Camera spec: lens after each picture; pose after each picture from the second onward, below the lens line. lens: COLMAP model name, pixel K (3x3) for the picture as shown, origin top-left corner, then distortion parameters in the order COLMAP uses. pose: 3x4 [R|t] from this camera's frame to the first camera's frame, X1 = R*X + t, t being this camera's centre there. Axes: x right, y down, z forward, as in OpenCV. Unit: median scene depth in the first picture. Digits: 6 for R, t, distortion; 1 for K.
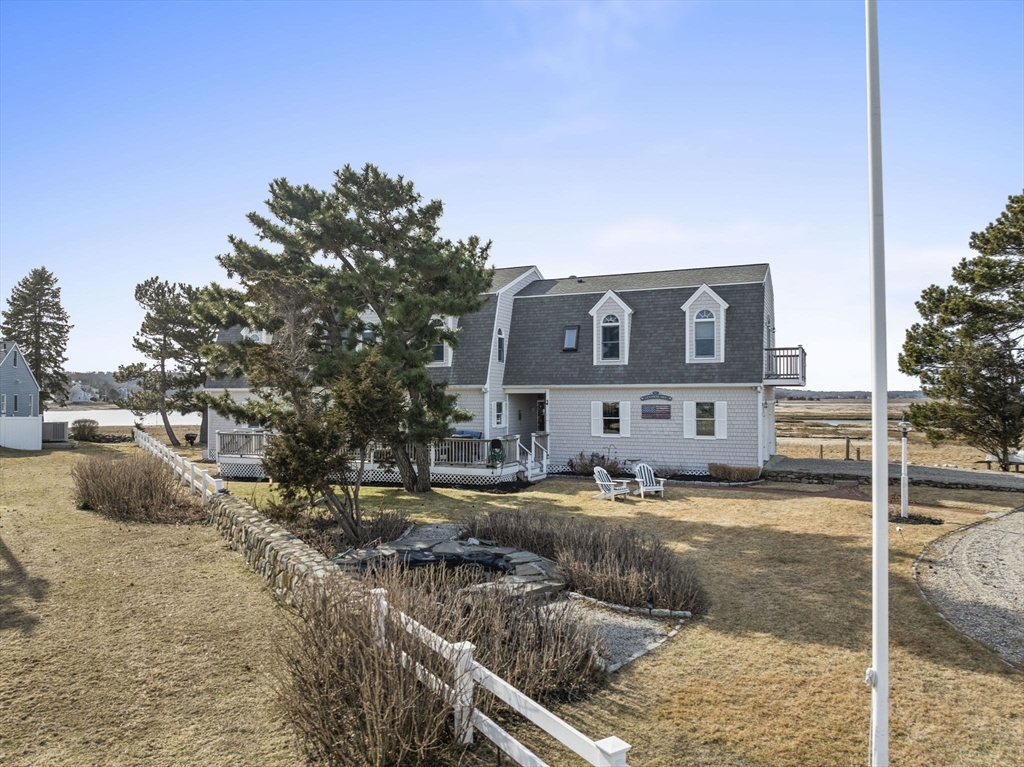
lens RADIAL K [[725.7, 0, 502.9], [0, 725.7, 383.2], [0, 0, 1]] dist [-0.038486, 0.011484]
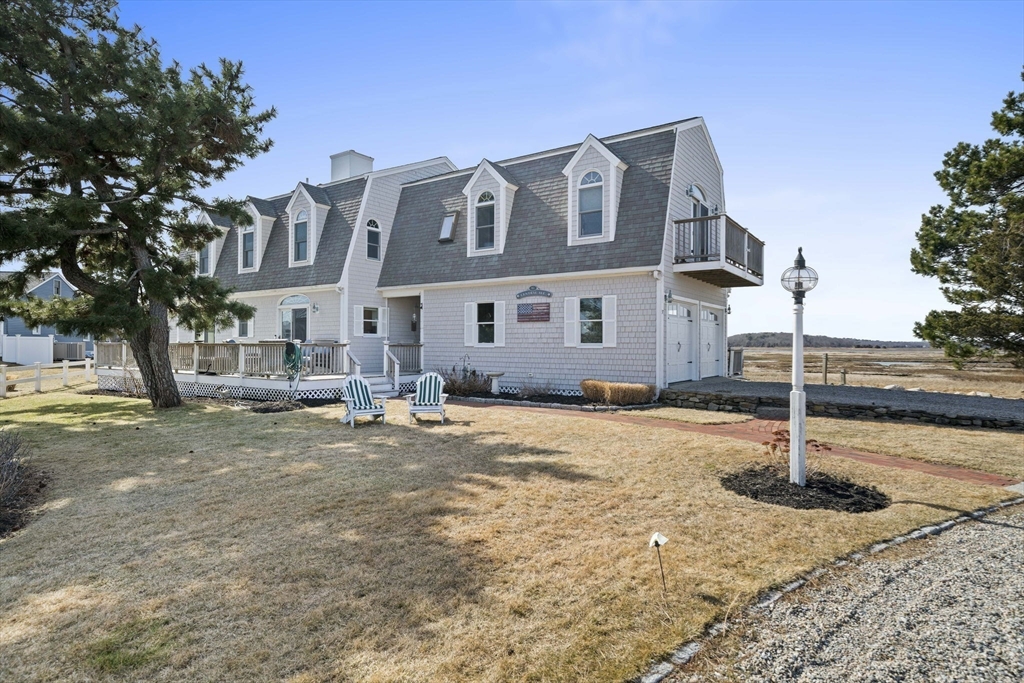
lens RADIAL K [[567.9, 0, 512.0], [0, 567.9, 341.5], [0, 0, 1]] dist [0.006640, 0.001646]
pose [[0.985049, 0.004875, -0.172207, 0.284606], [-0.002743, 0.999917, 0.012617, 0.060613], [0.172254, -0.011956, 0.984980, 0.395679]]
